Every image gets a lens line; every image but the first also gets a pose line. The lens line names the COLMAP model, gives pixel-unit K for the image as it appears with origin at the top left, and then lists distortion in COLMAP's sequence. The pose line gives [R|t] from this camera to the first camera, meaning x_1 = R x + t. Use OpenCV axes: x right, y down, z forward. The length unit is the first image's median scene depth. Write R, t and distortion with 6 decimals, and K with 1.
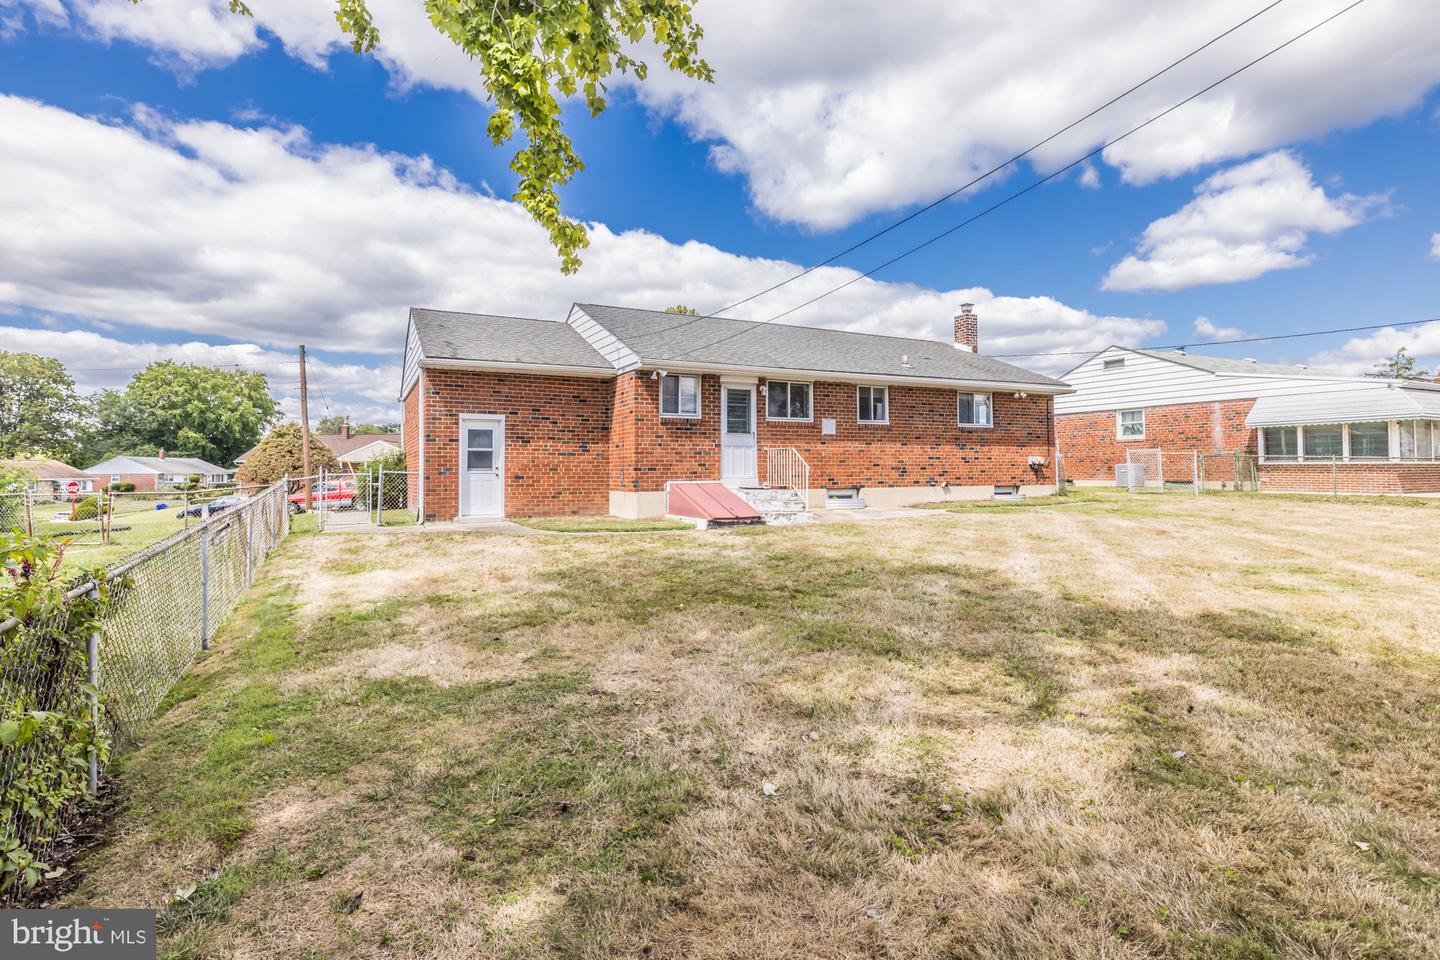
lens RADIAL K [[723.0, 0, 720.0], [0, 723.0, 480.0], [0, 0, 1]] dist [0.009391, 0.000724]
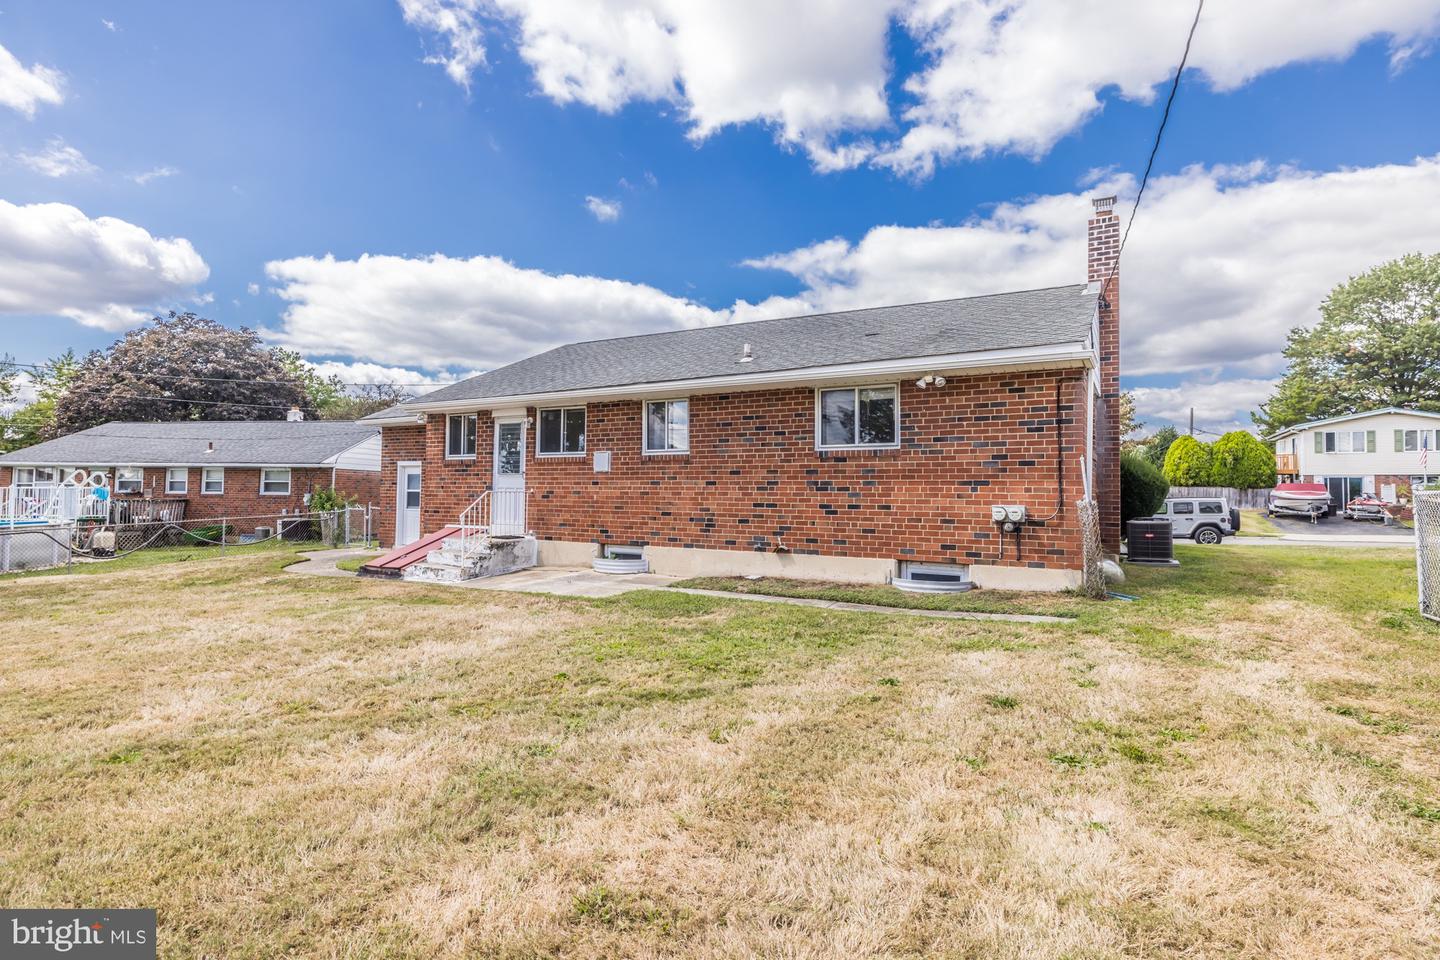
lens RADIAL K [[708.7, 0, 724.4], [0, 708.7, 480.6], [0, 0, 1]] dist [-0.001413, -0.000032]
pose [[0.555593, -0.005625, -0.831435, 0.835710], [-0.021551, 0.999544, -0.021164, -0.040370], [0.831175, 0.029677, 0.555218, 0.693748]]
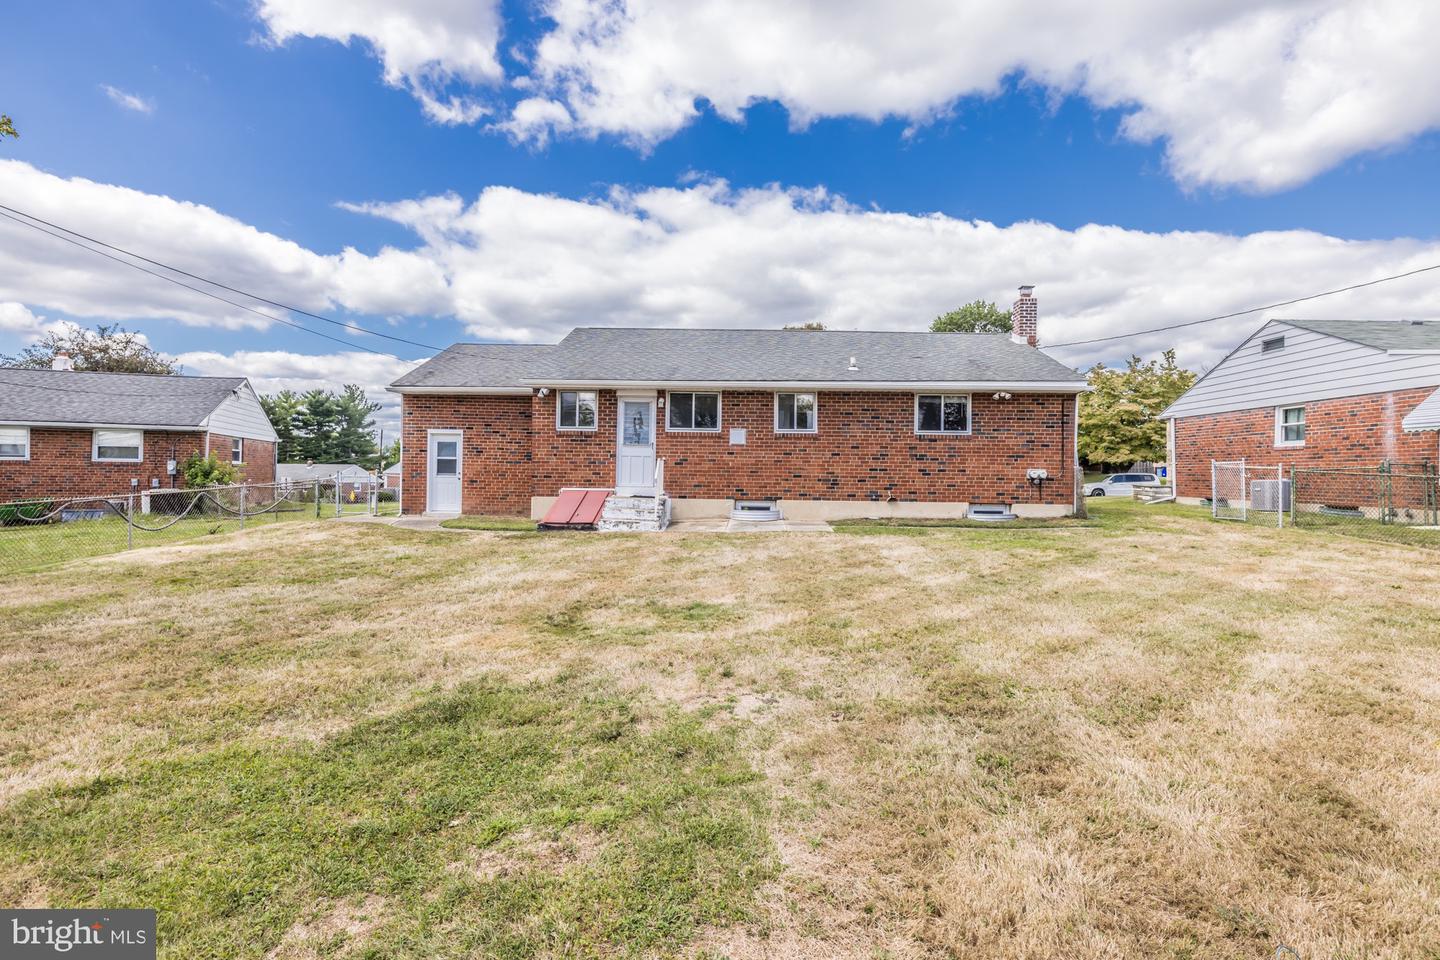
lens RADIAL K [[708.7, 0, 724.4], [0, 708.7, 480.6], [0, 0, 1]] dist [-0.001413, -0.000032]
pose [[0.879095, 0.021356, -0.476167, 0.593349], [-0.022442, 0.999742, 0.003407, -0.016437], [0.476118, 0.007691, 0.879348, 0.144636]]
